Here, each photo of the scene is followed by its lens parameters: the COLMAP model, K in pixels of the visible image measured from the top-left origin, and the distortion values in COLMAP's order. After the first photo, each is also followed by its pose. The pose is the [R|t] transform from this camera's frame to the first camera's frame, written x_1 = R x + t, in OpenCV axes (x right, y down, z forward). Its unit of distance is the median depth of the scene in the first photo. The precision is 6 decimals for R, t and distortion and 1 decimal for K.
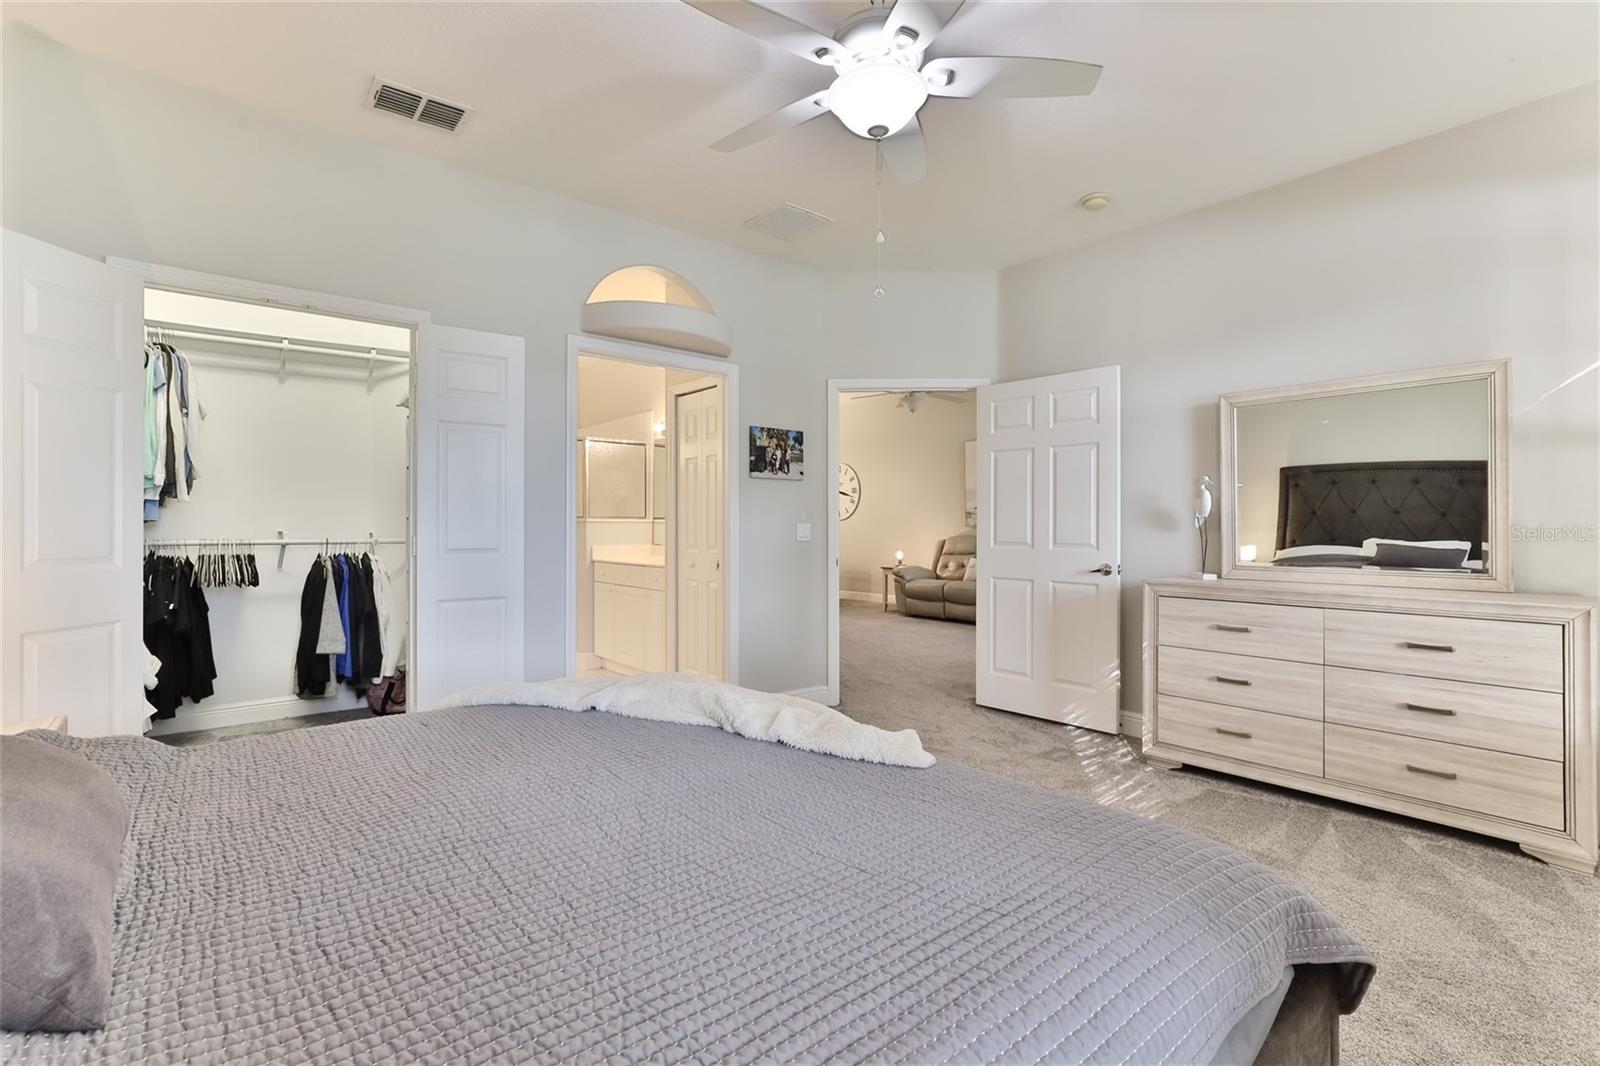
lens RADIAL K [[736.7, 0, 797.7], [0, 736.7, 518.2], [0, 0, 1]] dist [-0.034194, 0.023080]
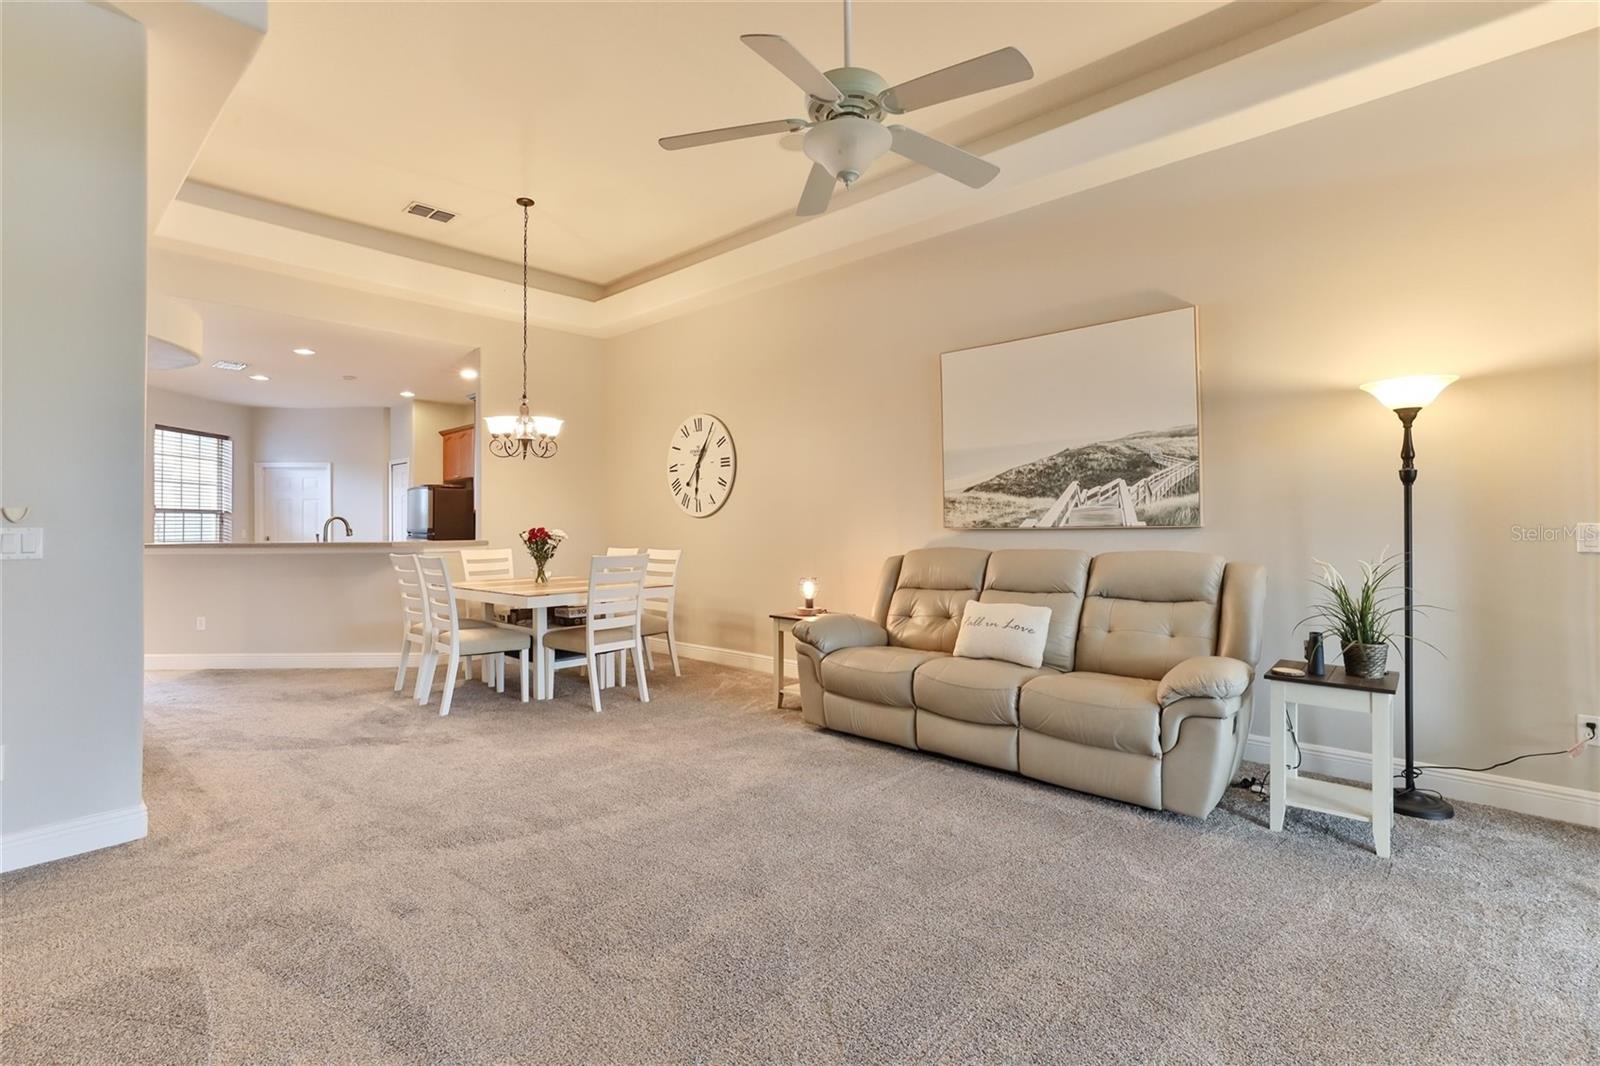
lens RADIAL K [[736.7, 0, 797.7], [0, 736.7, 518.2], [0, 0, 1]] dist [-0.034194, 0.023080]
pose [[0.992411, -0.002565, 0.122941, 0.074630], [0.002563, 0.999997, 0.000175, 0.004109], [-0.122941, 0.000142, 0.992414, 0.539542]]
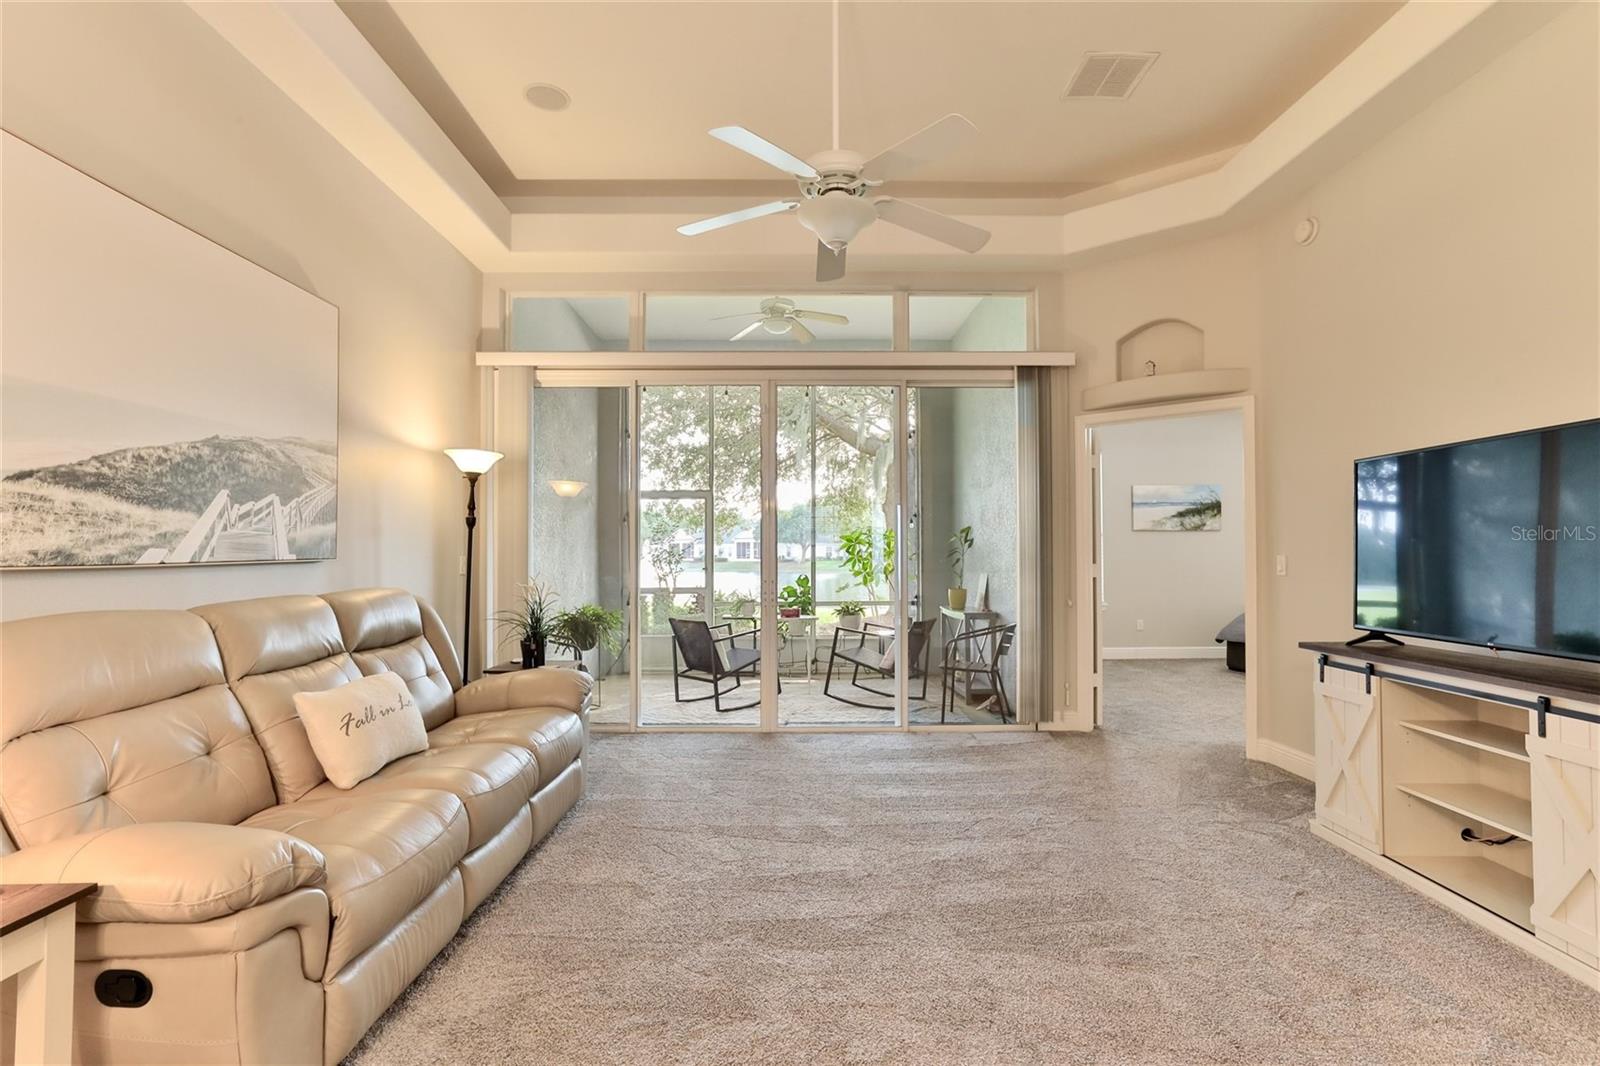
lens RADIAL K [[730.0, 0, 795.0], [0, 730.0, 538.4], [0, 0, 1]] dist [-0.034874, 0.021849]
pose [[-0.771253, 0.014976, 0.636353, -0.043237], [-0.003038, 0.999625, -0.027207, 0.007588], [-0.636522, -0.022917, -0.770918, 1.016436]]
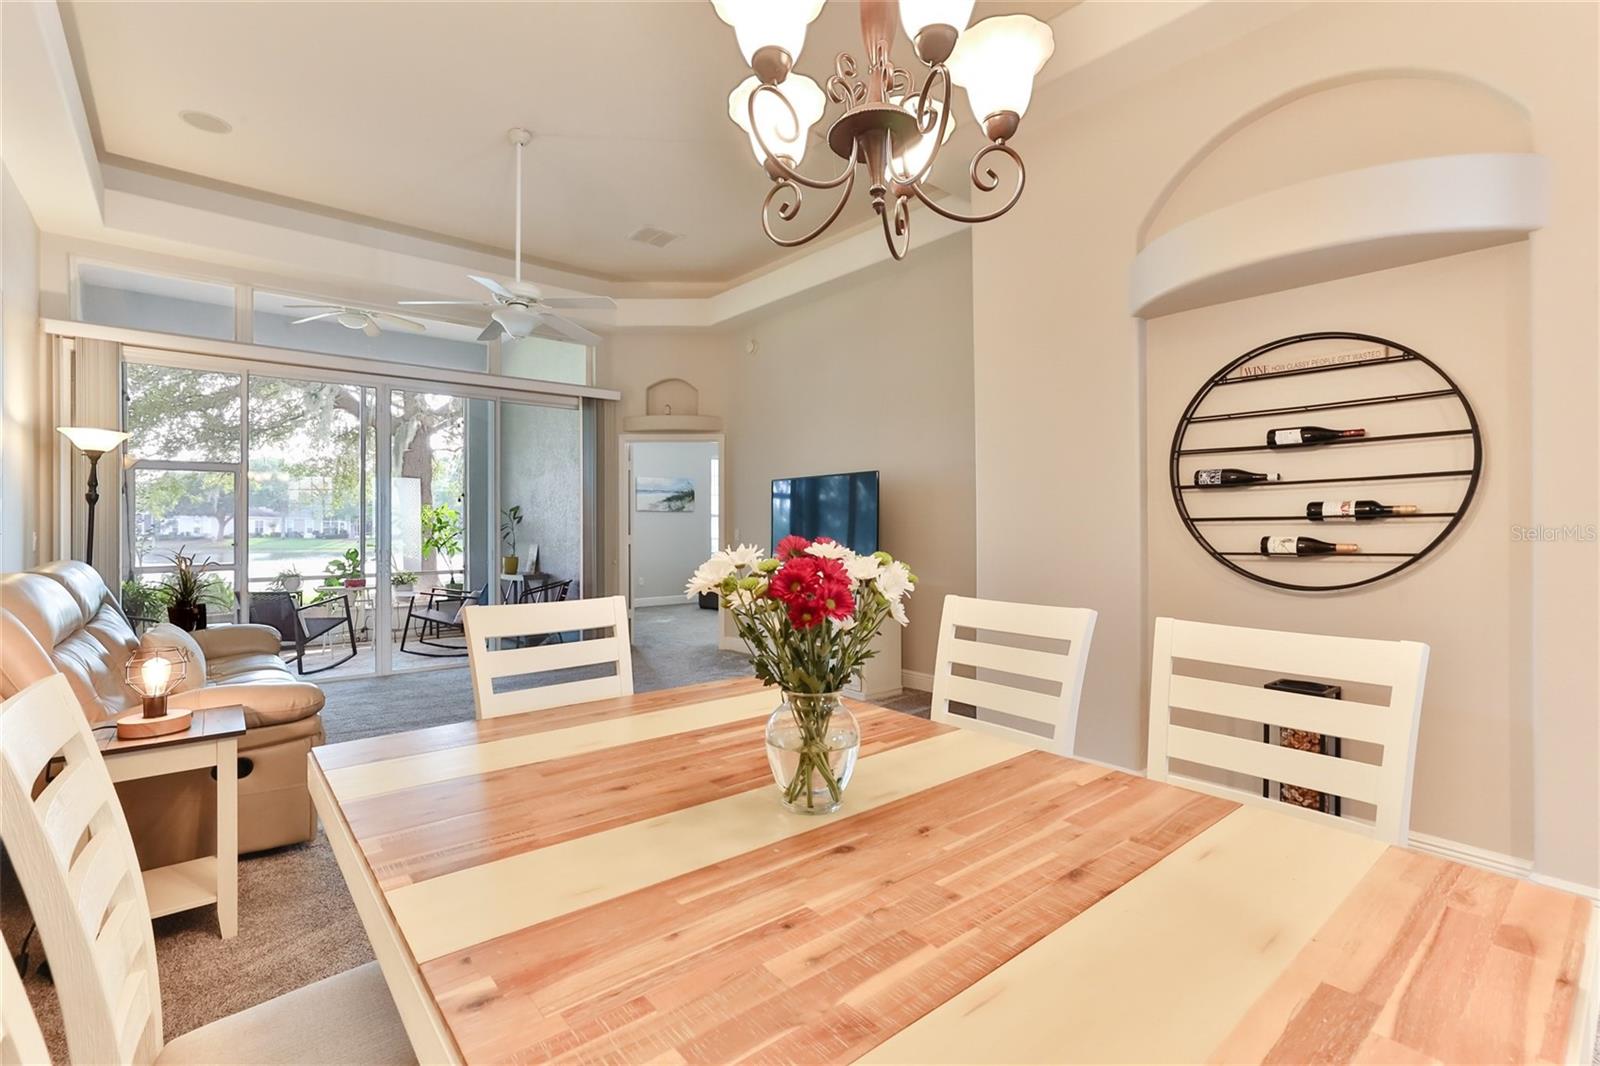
lens RADIAL K [[727.1, 0, 790.3], [0, 727.1, 529.8], [0, 0, 1]] dist [-0.027864, 0.021661]
pose [[-0.999992, 0.003615, 0.001854, -0.049064], [0.003607, 0.999984, -0.004308, 0.009213], [-0.001869, -0.004302, -0.999989, 1.242086]]
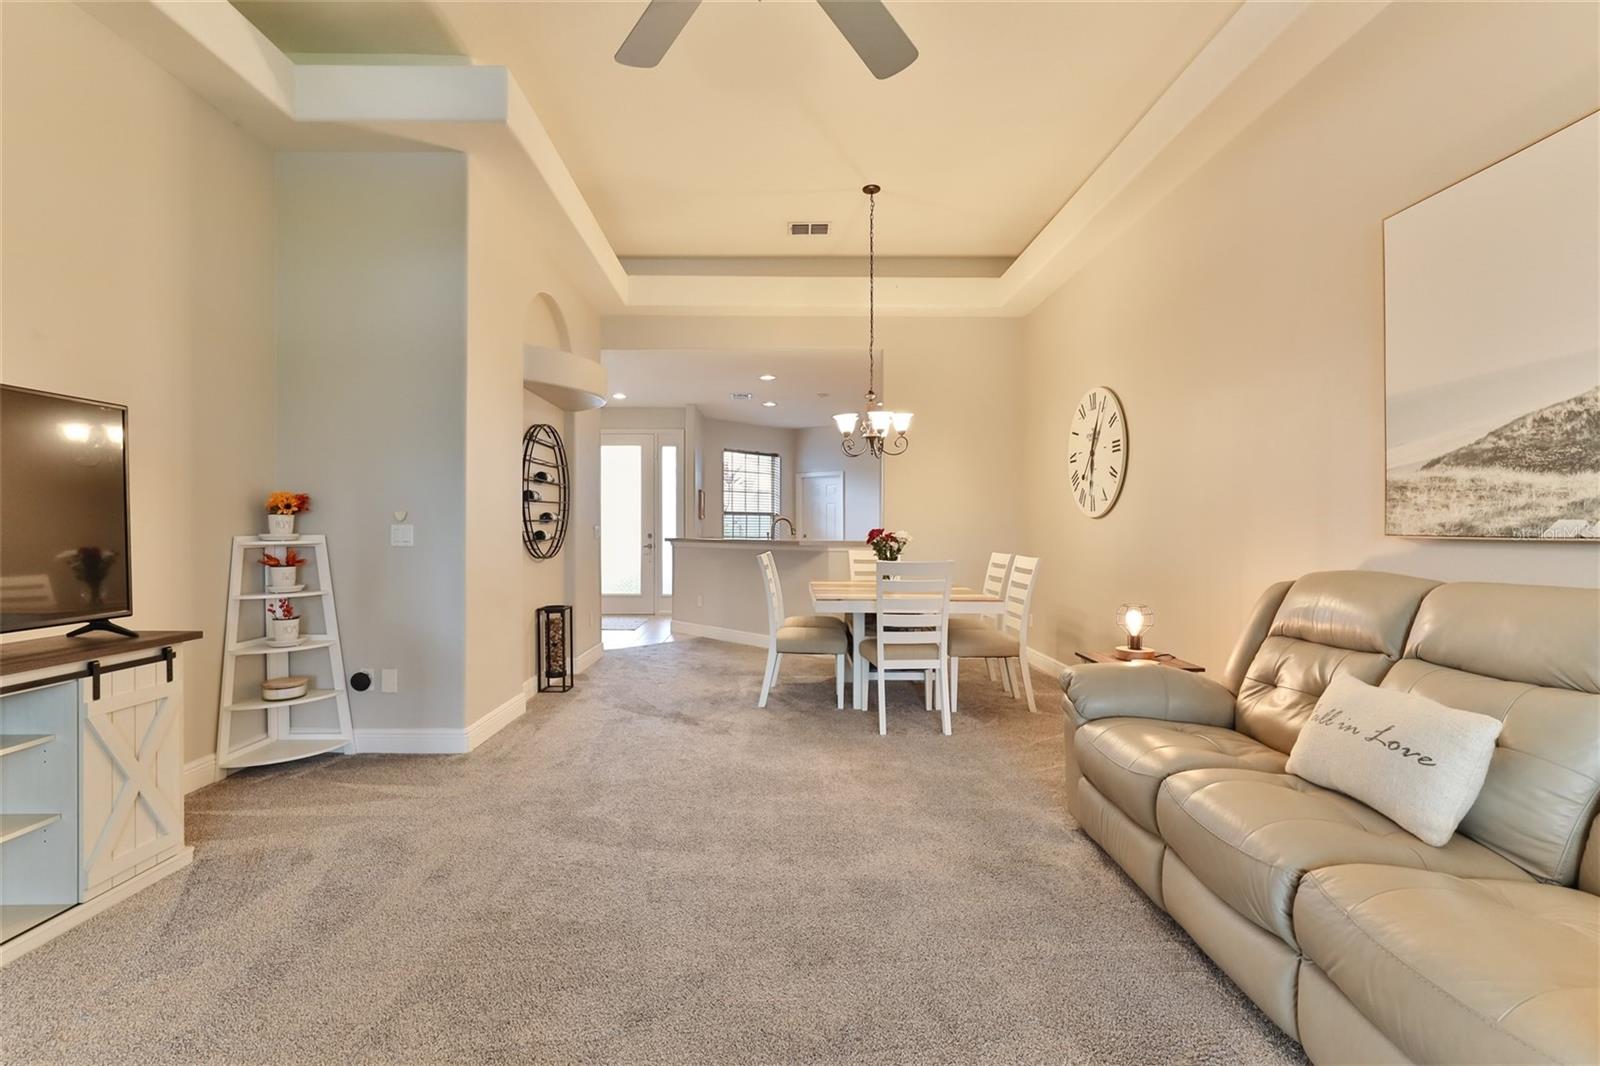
lens RADIAL K [[727.1, 0, 790.3], [0, 727.1, 529.8], [0, 0, 1]] dist [-0.027864, 0.021661]
pose [[0.771490, 0.006952, -0.636203, 0.231355], [0.000961, 0.999926, 0.012092, 0.005241], [0.636241, -0.009941, 0.771427, 0.669903]]
